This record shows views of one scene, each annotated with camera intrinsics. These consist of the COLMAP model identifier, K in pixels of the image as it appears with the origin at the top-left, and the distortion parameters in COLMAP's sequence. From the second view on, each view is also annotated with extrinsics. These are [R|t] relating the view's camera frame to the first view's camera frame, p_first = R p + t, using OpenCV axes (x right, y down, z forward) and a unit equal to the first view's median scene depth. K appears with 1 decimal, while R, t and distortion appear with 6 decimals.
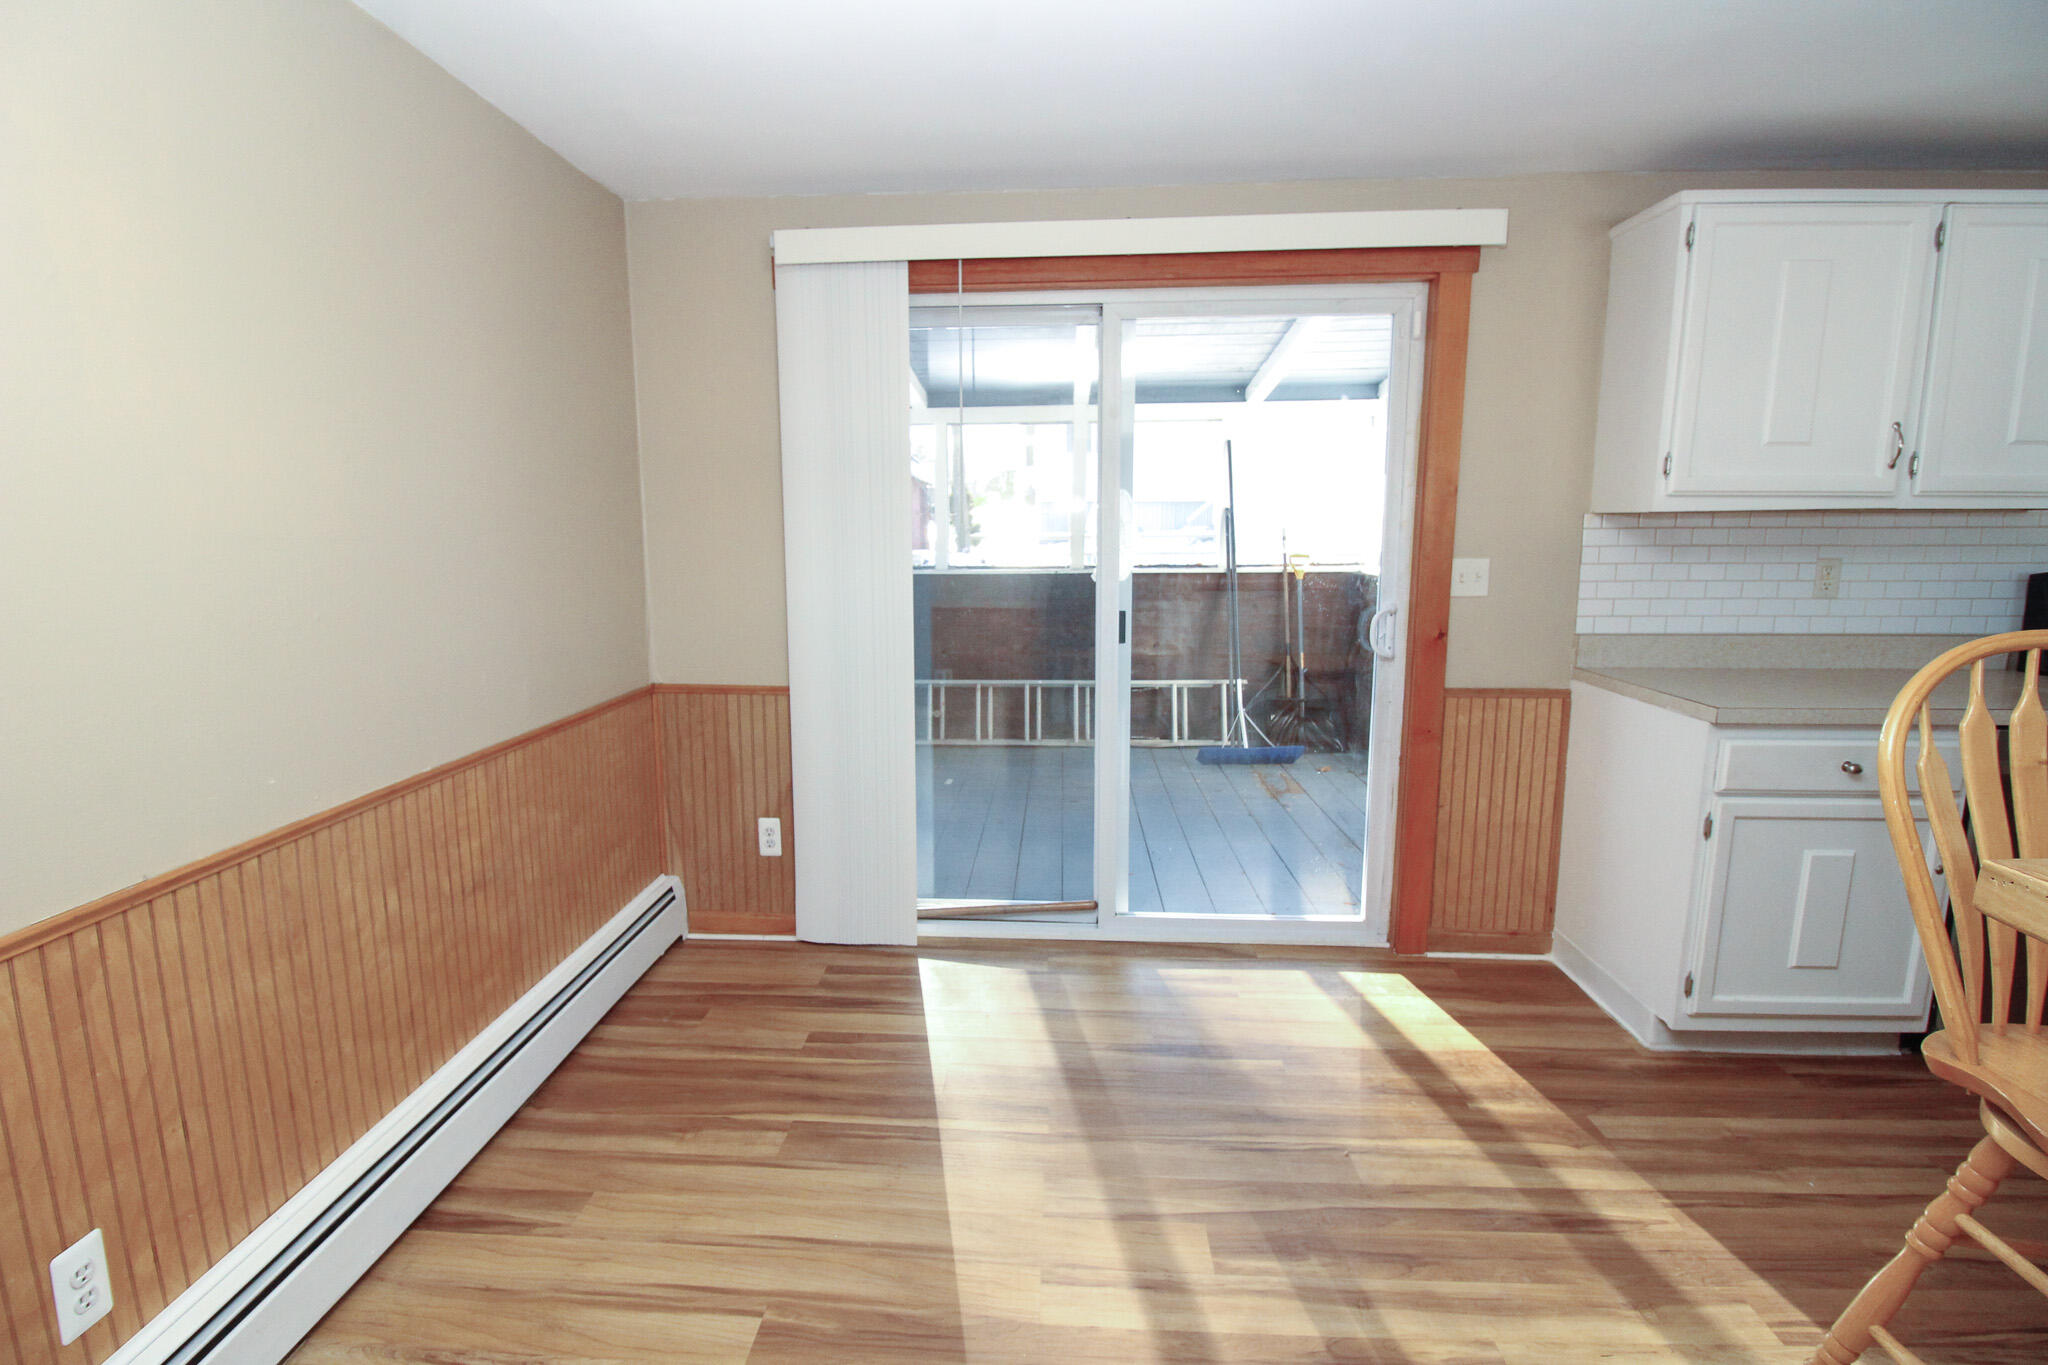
lens RADIAL K [[945.6, 0, 999.3], [0, 945.6, 671.8], [0, 0, 1]] dist [-0.002064, -0.011726]
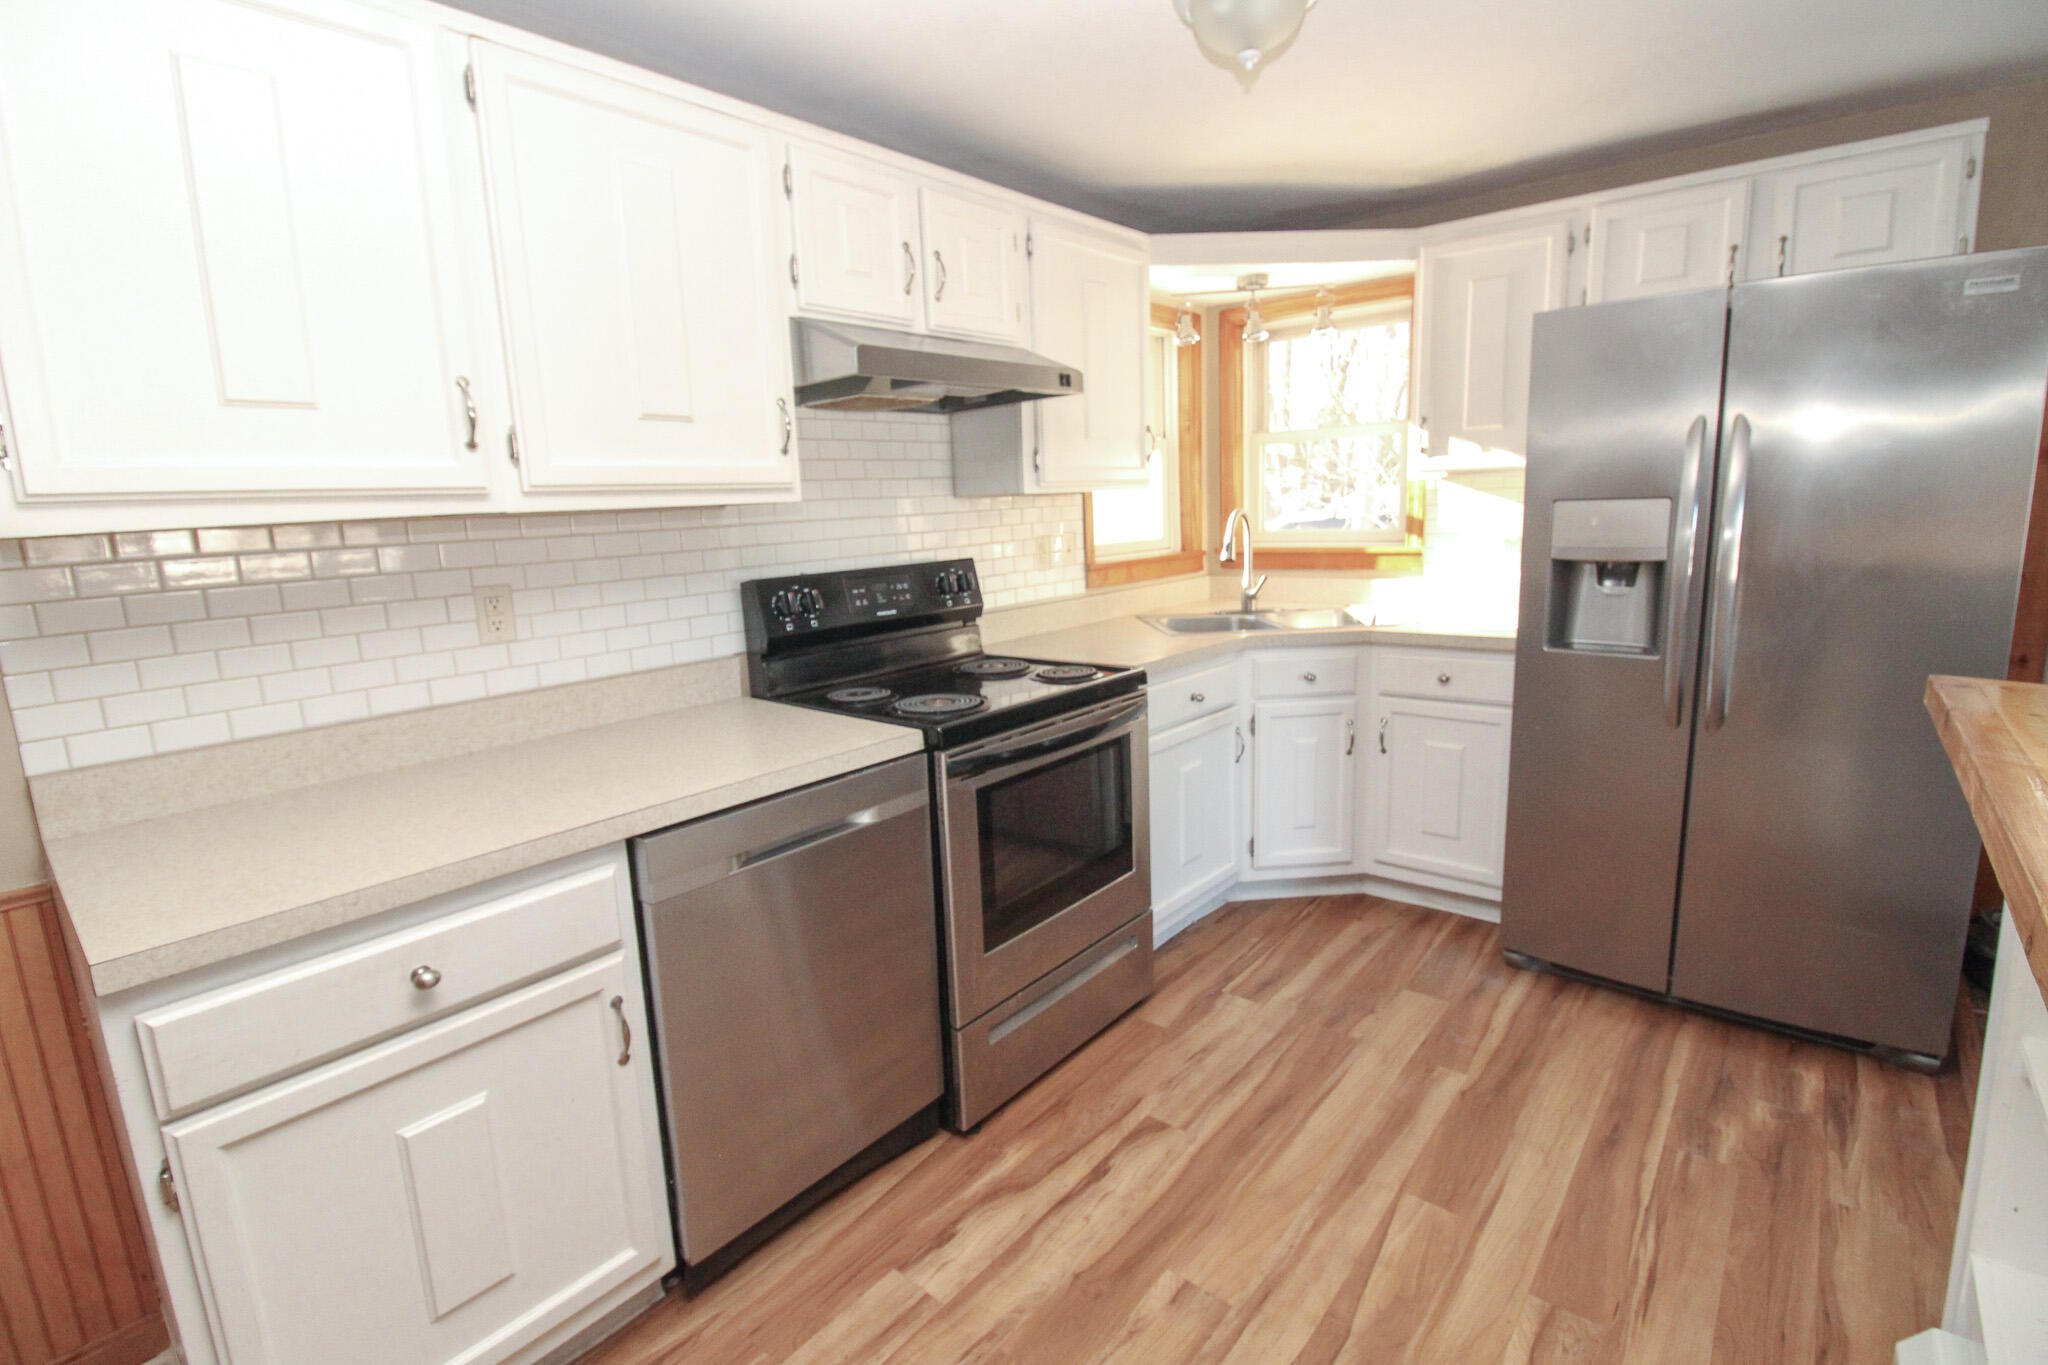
lens RADIAL K [[945.6, 0, 1004.3], [0, 945.6, 671.8], [0, 0, 1]] dist [-0.002064, -0.011726]
pose [[0.602653, -0.158878, 0.782028, 0.550612], [0.158859, 0.984252, 0.077541, -0.051799], [-0.782032, 0.077502, 0.618401, 0.279535]]
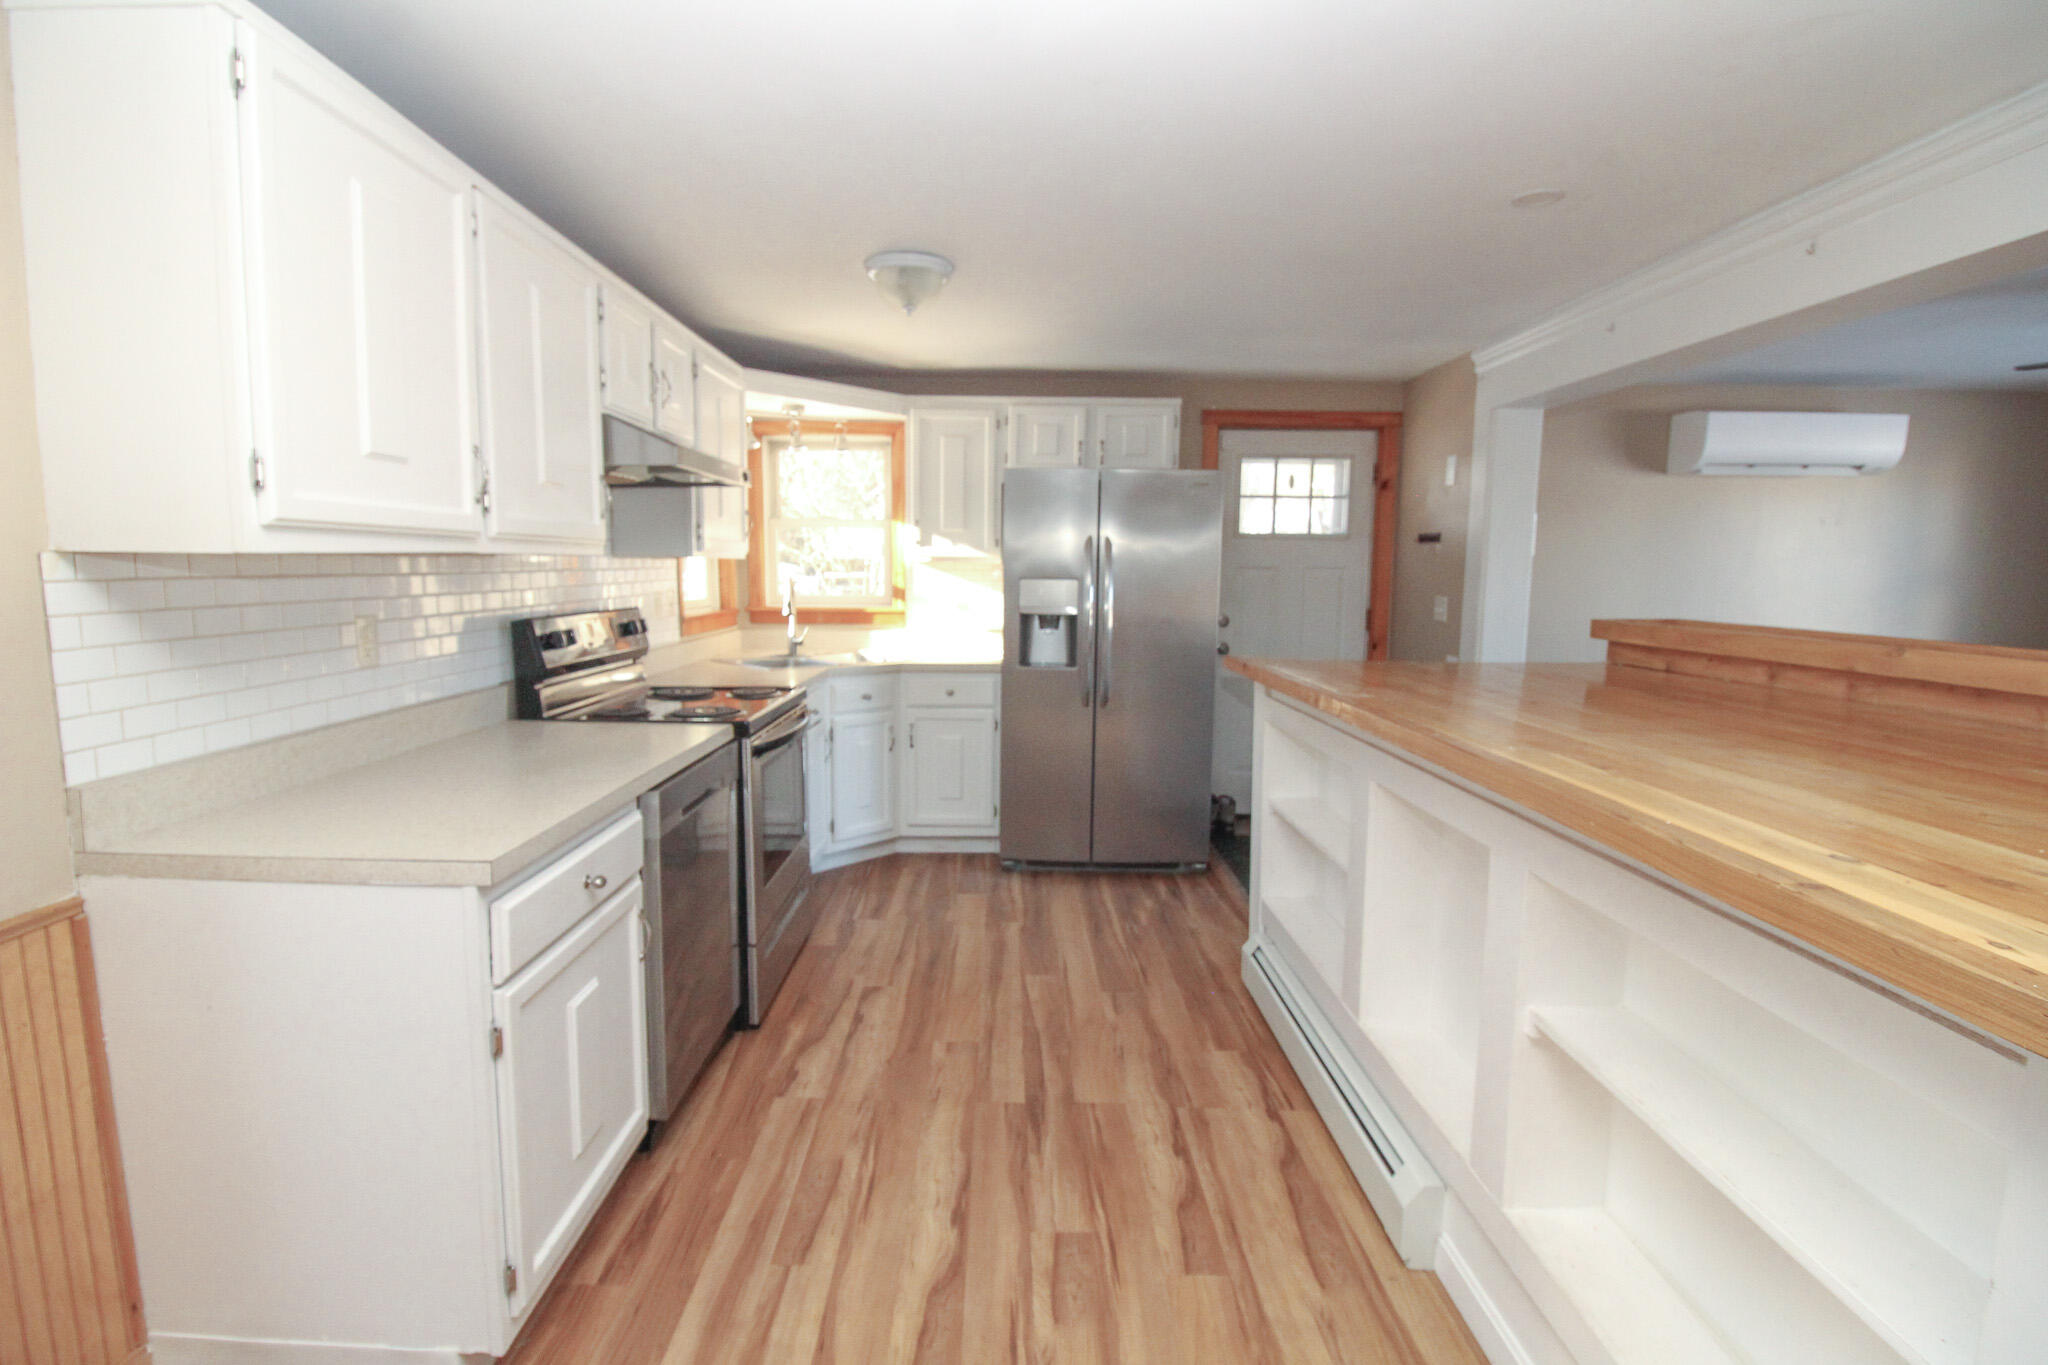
lens RADIAL K [[945.6, 0, 1004.7], [0, 945.6, 675.5], [0, 0, 1]] dist [-0.002064, -0.011726]
pose [[-0.063115, -0.109123, 0.992022, 0.090004], [0.143894, 0.982623, 0.117244, -0.086622], [-0.987578, 0.150146, -0.046316, 0.520506]]
